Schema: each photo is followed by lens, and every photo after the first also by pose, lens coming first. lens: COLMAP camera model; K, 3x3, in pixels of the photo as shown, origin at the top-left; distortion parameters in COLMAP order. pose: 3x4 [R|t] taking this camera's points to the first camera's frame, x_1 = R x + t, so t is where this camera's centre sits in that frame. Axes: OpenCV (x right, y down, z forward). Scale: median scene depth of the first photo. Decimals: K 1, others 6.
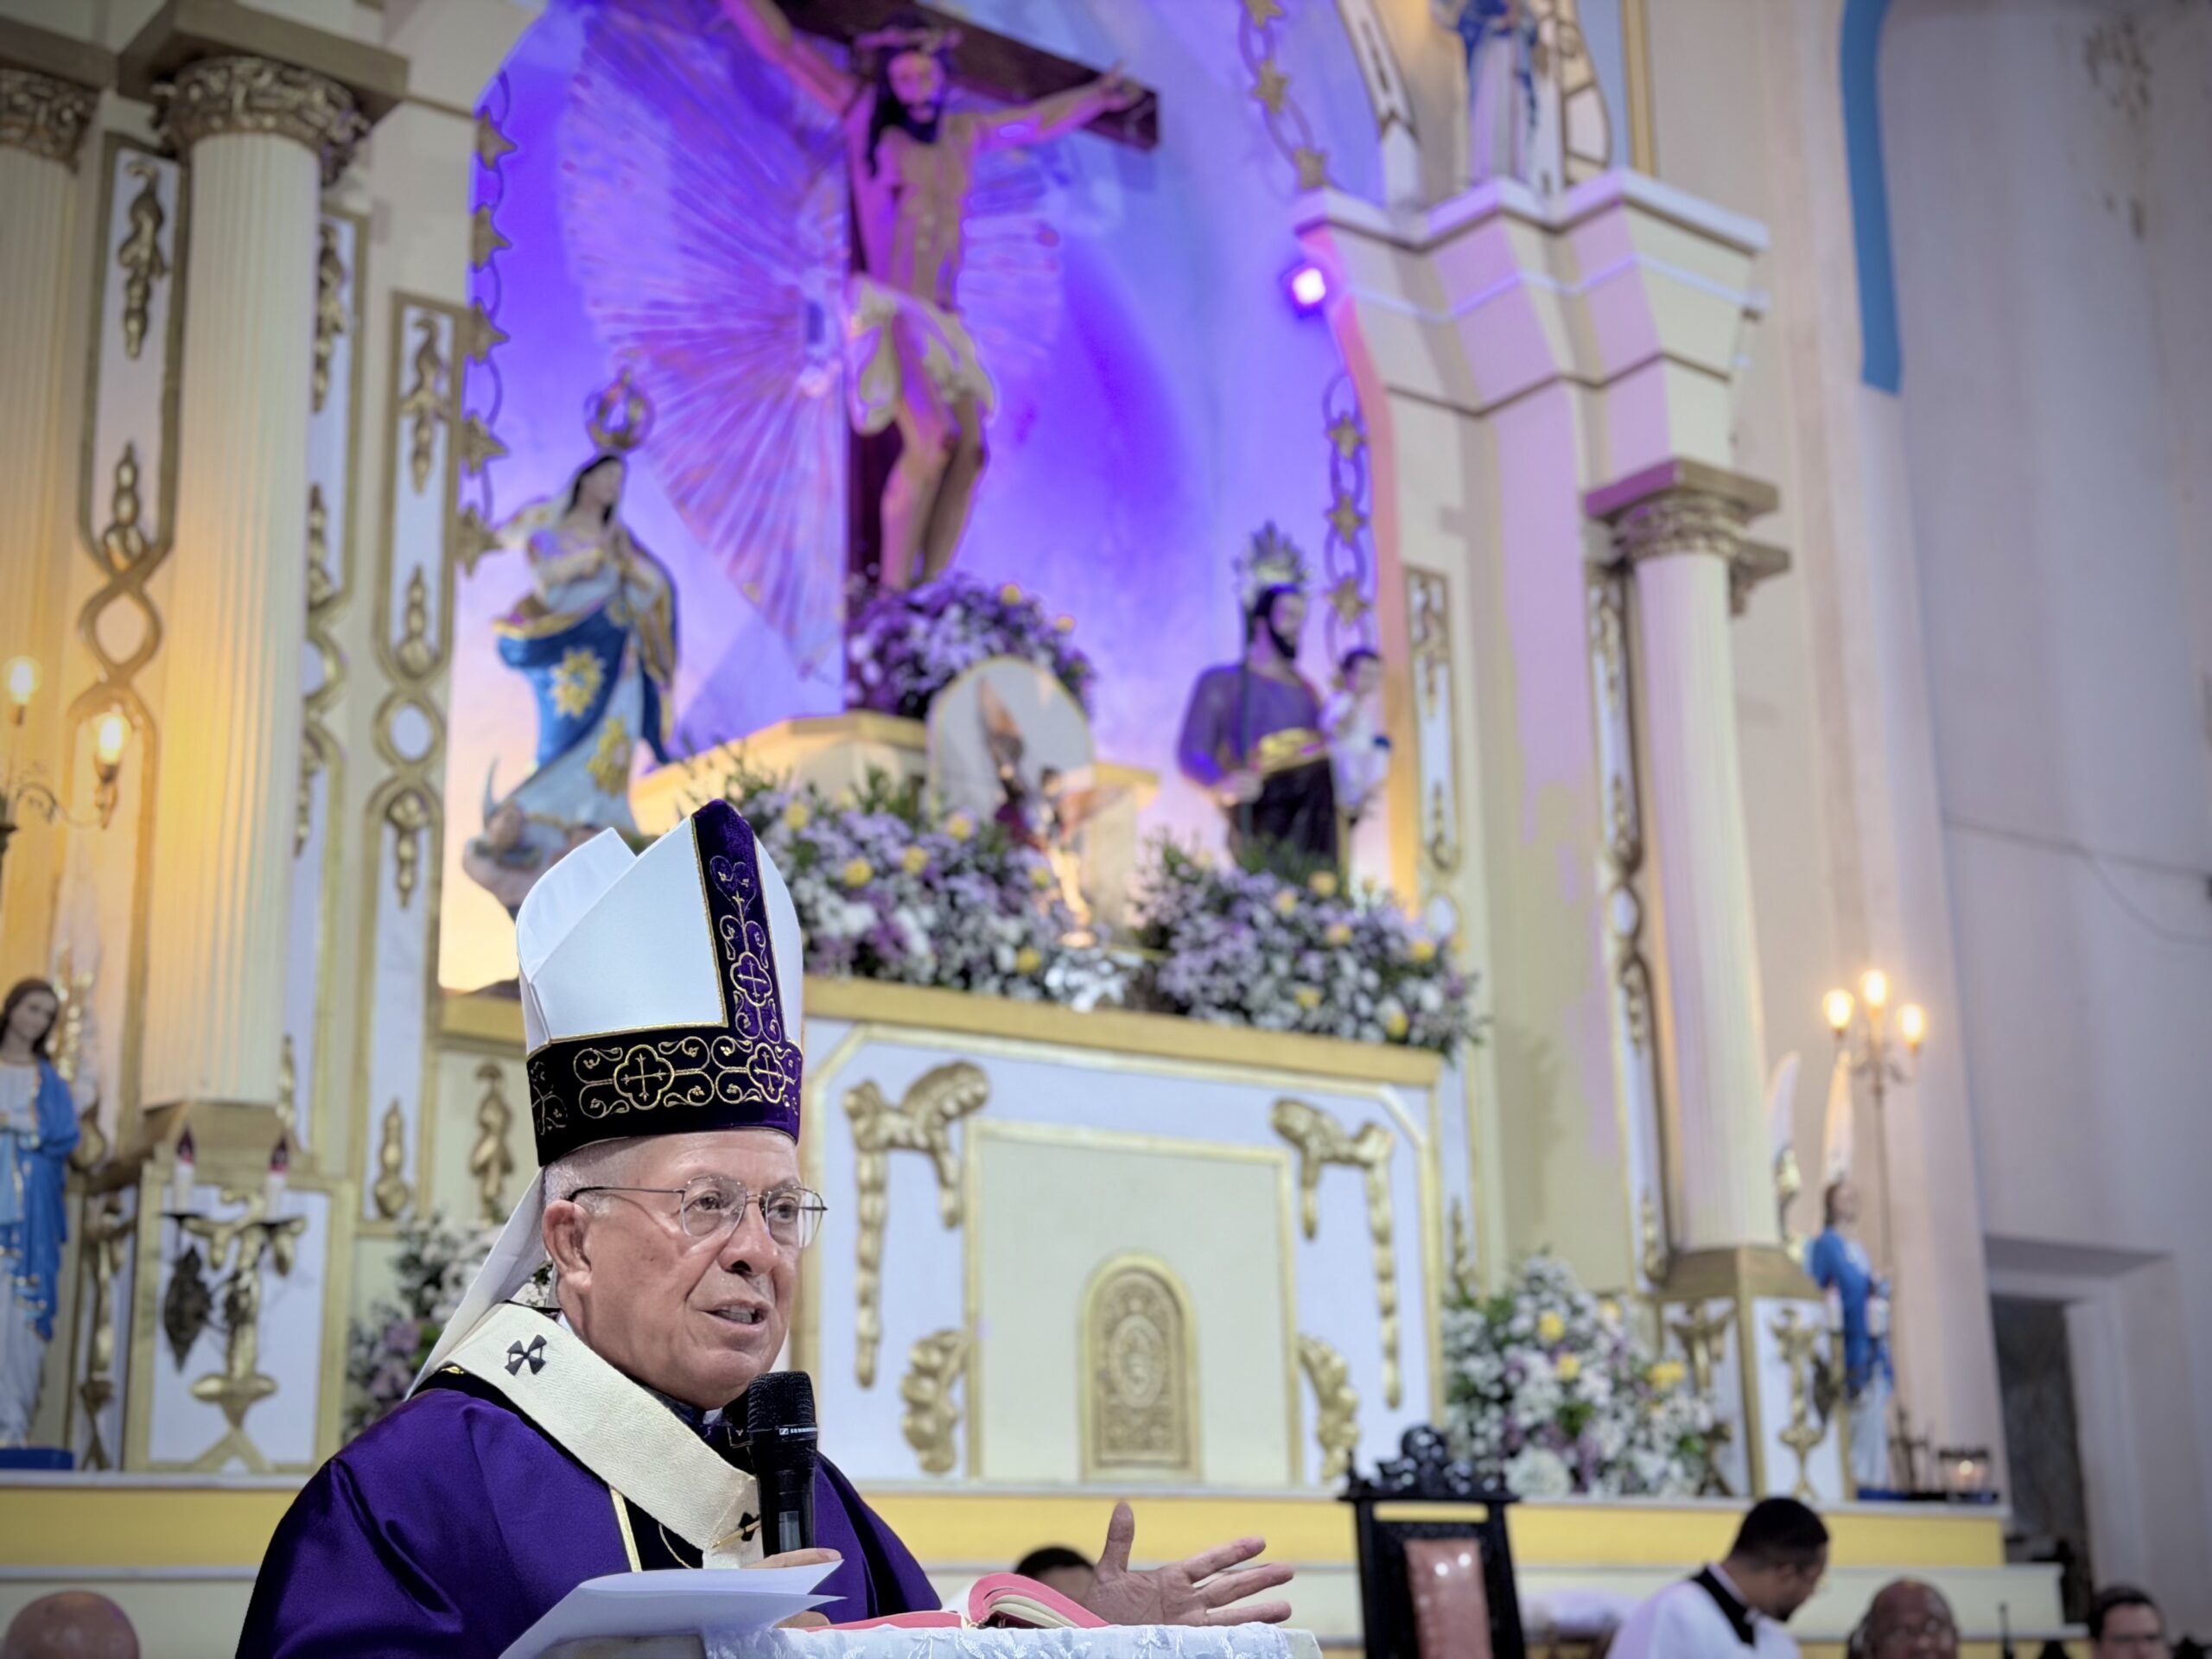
lens RADIAL K [[3115.6, 0, 1106.0], [0, 3115.6, 829.5], [0, 0, 1]] dist [0.167692, -0.118689]
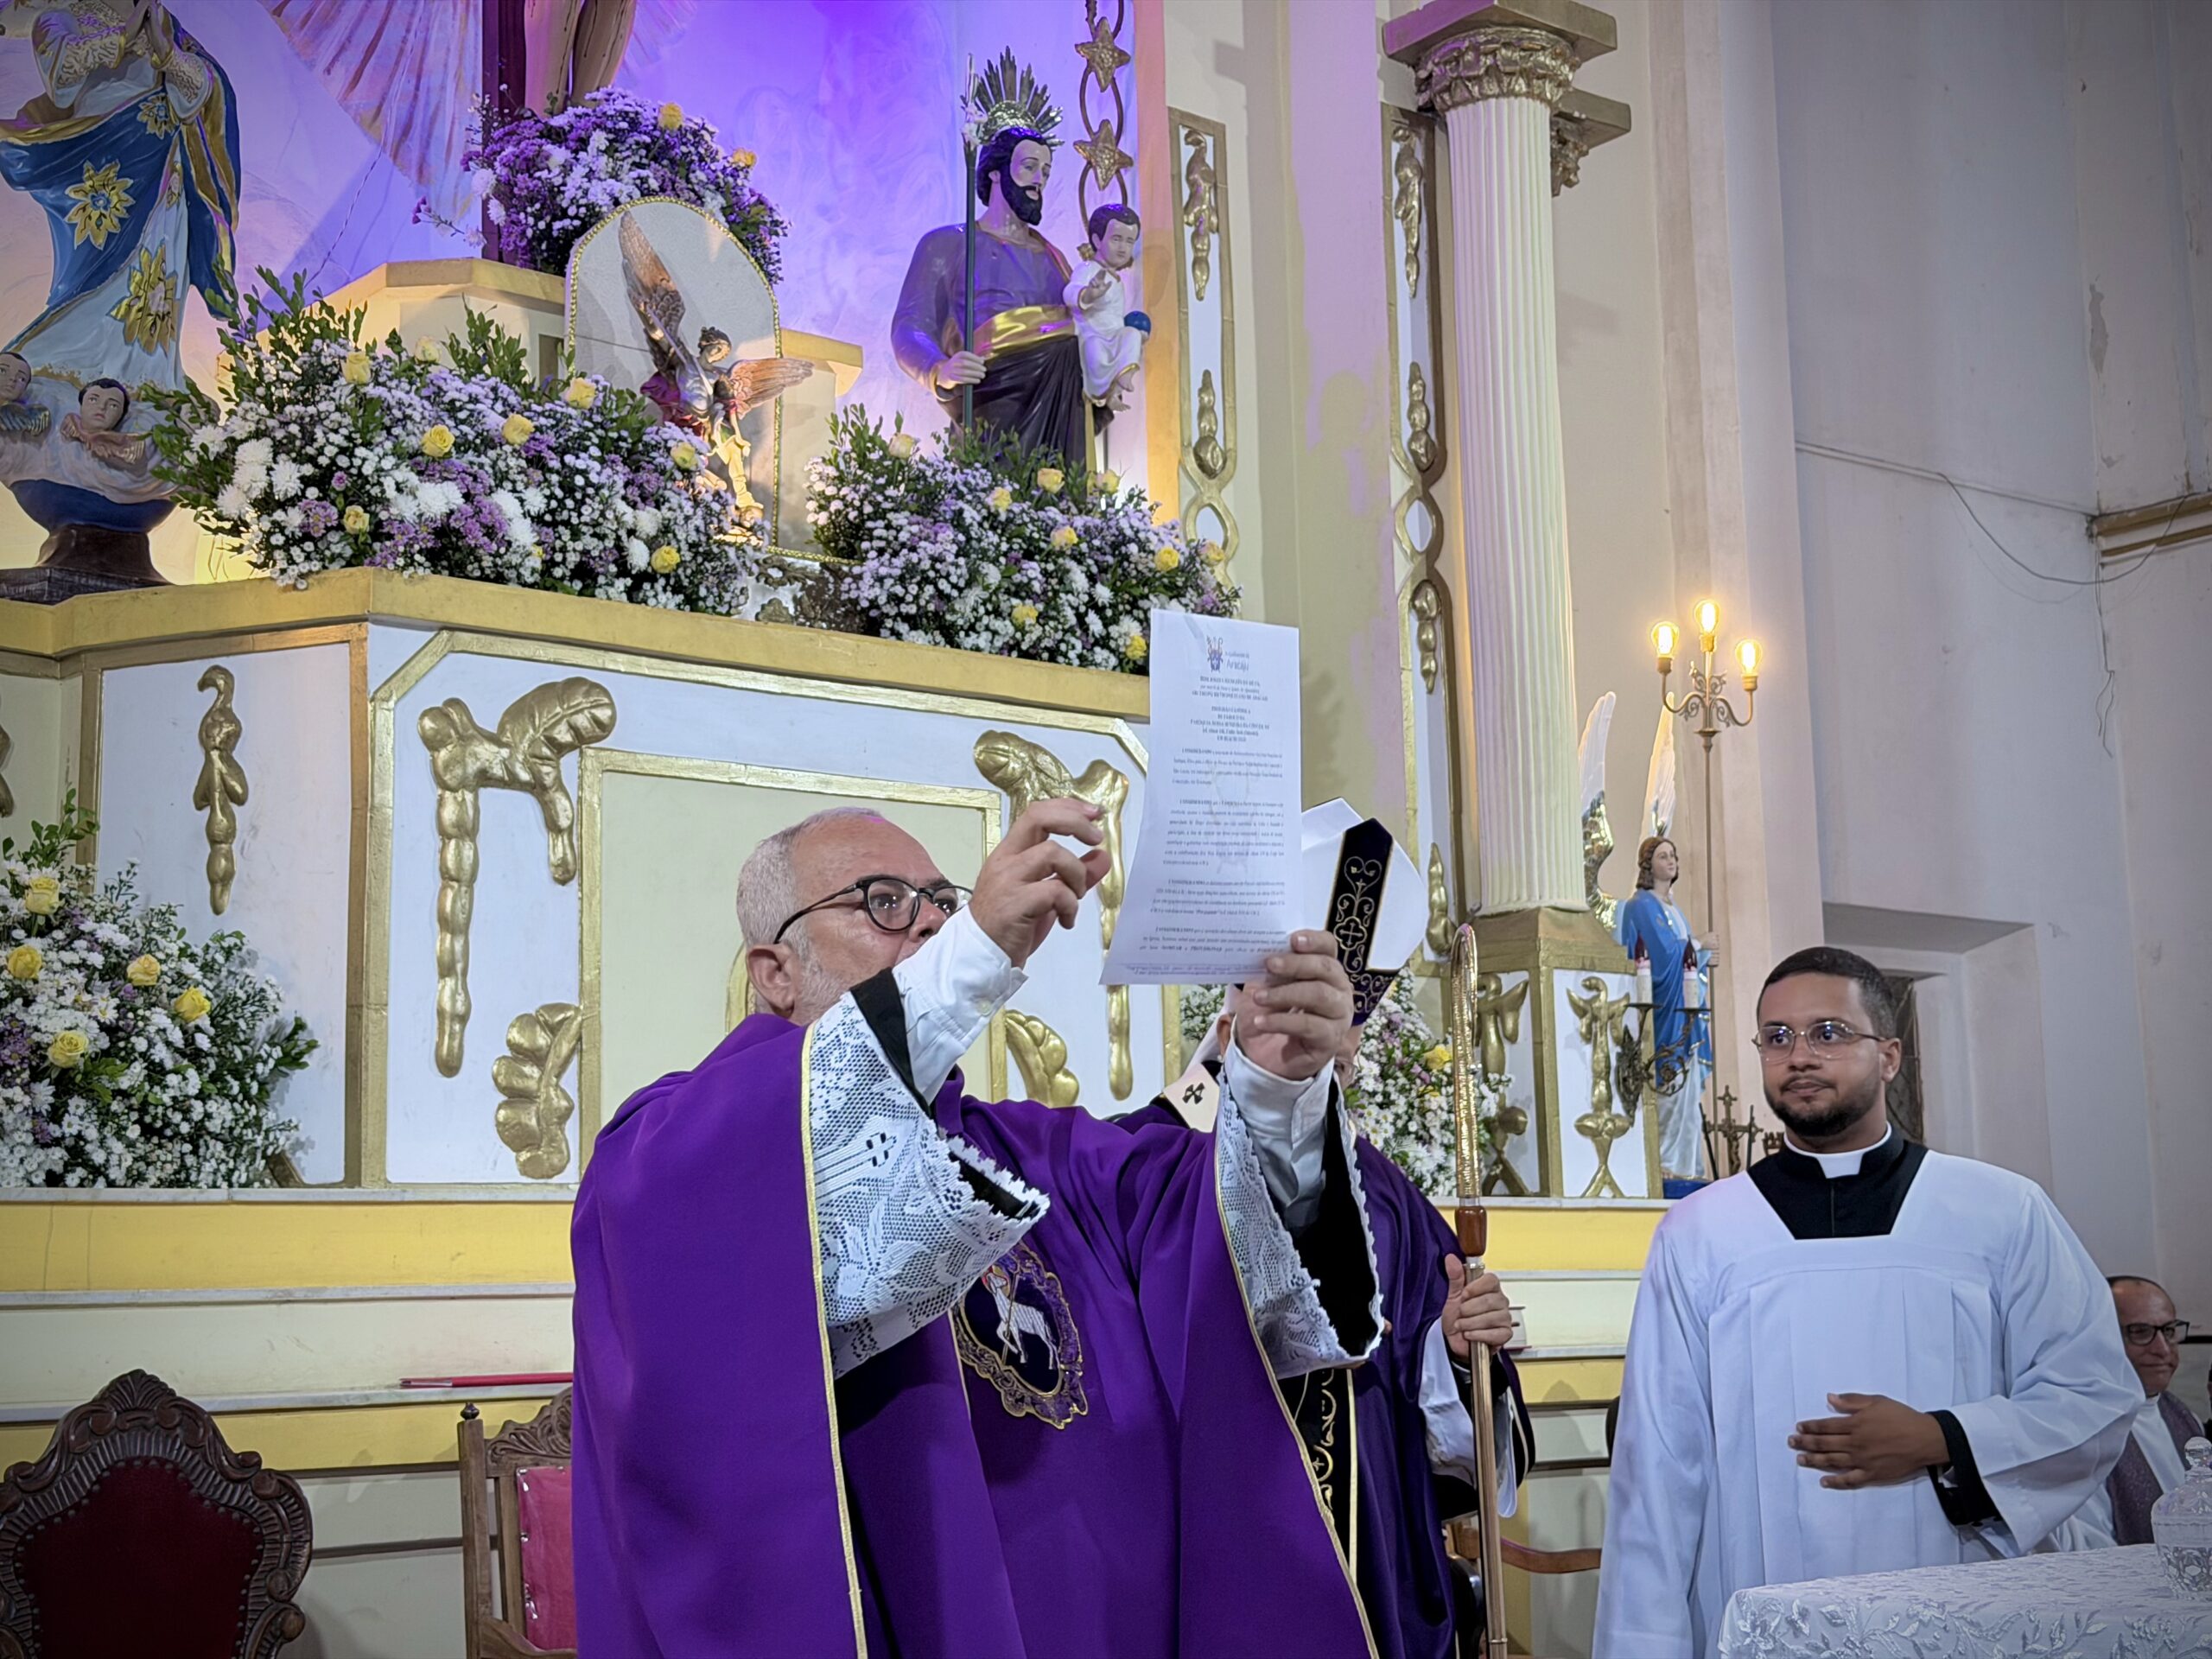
lens RADIAL K [[3115.6, 0, 1106.0], [0, 3115.6, 829.5], [0, 0, 1]] dist [0.167692, -0.118689]
pose [[0.999367, 0.000870, 0.035564, 0.051837], [-0.004254, 0.995451, 0.095183, 0.029312], [-0.035319, -0.095274, 0.994824, 0.151912]]
